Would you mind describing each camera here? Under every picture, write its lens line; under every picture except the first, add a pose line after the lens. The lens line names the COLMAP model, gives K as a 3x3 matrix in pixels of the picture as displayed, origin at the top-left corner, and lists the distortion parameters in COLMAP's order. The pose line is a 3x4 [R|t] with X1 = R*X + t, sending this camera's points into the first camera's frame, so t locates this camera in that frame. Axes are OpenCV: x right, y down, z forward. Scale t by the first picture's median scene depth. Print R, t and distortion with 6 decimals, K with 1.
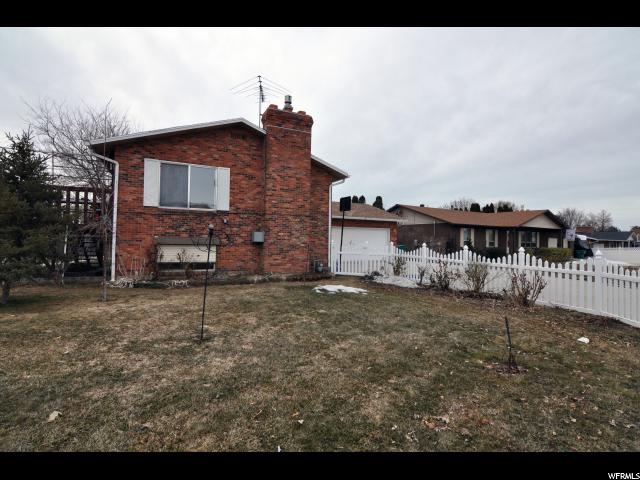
lens RADIAL K [[309.0, 0, 316.0], [0, 309.0, 237.1], [0, 0, 1]] dist [-0.013145, -0.005393]
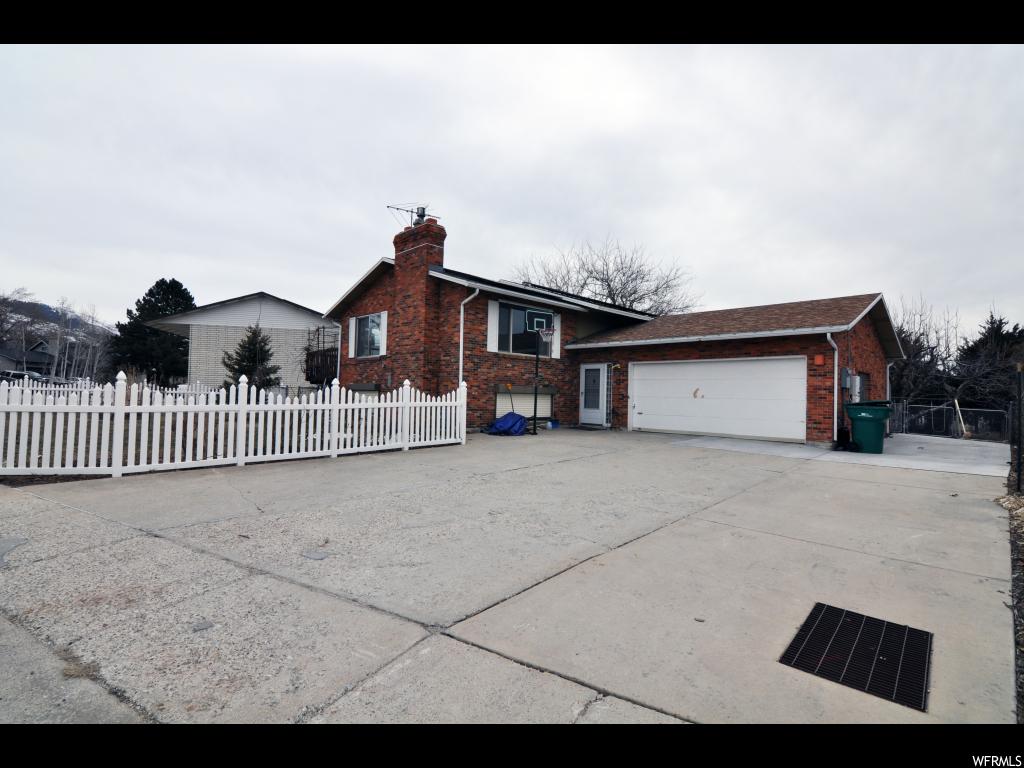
lens RADIAL K [[494.4, 0, 503.7], [0, 494.4, 379.7], [0, 0, 1]] dist [-0.013145, -0.005393]
pose [[0.309321, -0.041453, -0.950054, 1.271297], [-0.007245, 0.998918, -0.045944, 0.059011], [0.950930, 0.021094, 0.308686, 0.862615]]
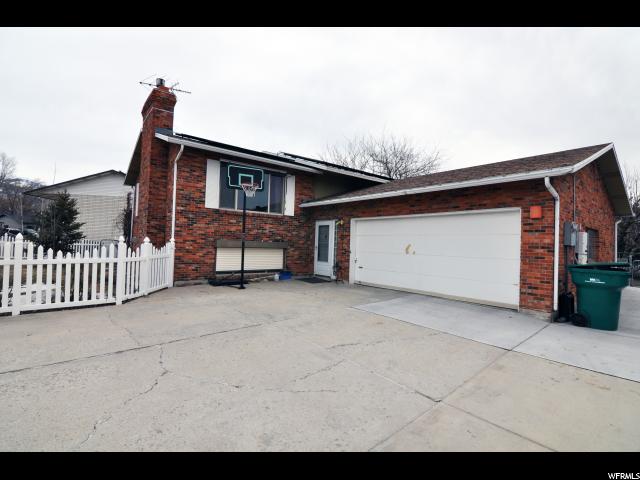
lens RADIAL K [[309.0, 0, 316.6], [0, 309.0, 236.0], [0, 0, 1]] dist [-0.013145, -0.005393]
pose [[0.218795, -0.038749, -0.975001, 0.922391], [-0.016666, 0.998917, -0.043440, 0.035912], [0.975629, 0.025754, 0.217912, 1.337106]]
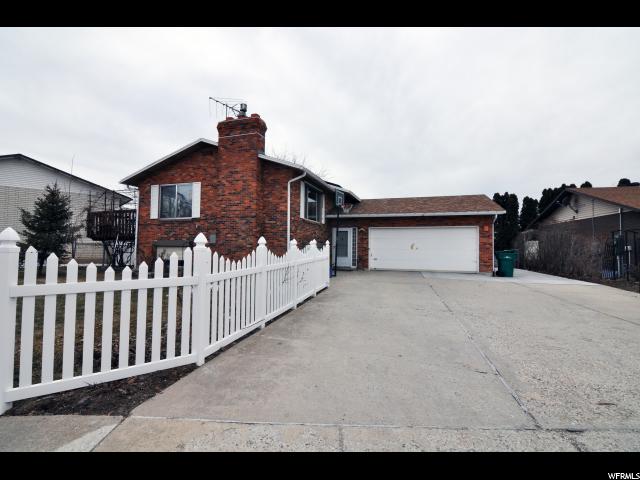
lens RADIAL K [[309.0, 0, 314.0], [0, 309.0, 236.2], [0, 0, 1]] dist [-0.013145, -0.005393]
pose [[0.712106, -0.037137, -0.701089, 0.847315], [0.009082, 0.999004, -0.043694, 0.041670], [0.702014, 0.024748, 0.711733, 0.458926]]
